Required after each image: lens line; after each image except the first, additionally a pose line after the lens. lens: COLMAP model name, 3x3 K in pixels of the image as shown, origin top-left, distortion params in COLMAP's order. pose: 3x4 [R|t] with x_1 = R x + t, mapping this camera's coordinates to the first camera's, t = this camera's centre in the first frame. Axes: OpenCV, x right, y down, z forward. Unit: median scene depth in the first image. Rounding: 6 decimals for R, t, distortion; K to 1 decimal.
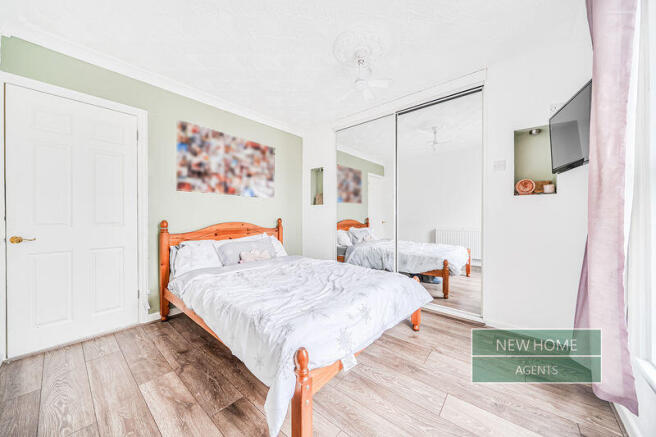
lens RADIAL K [[223.0, 0, 331.2], [0, 223.0, 217.9], [0, 0, 1]] dist [-0.002809, -0.000248]
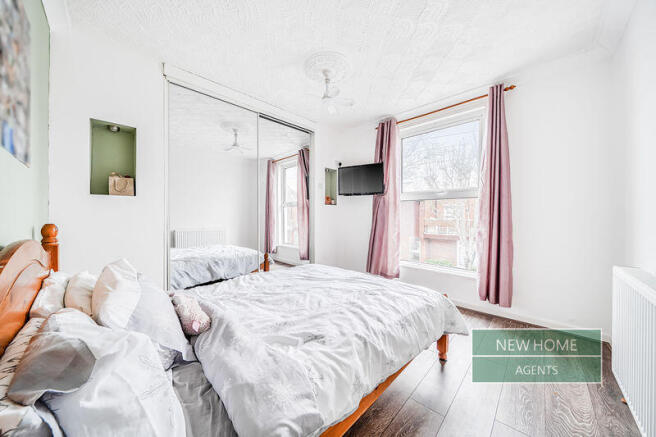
lens RADIAL K [[223.0, 0, 330.7], [0, 223.0, 215.1], [0, 0, 1]] dist [-0.002809, -0.000248]
pose [[0.072123, -0.004698, 0.997385, -0.636373], [0.003227, 0.999985, 0.004477, -0.016222], [-0.997391, 0.002895, 0.072137, 0.568743]]
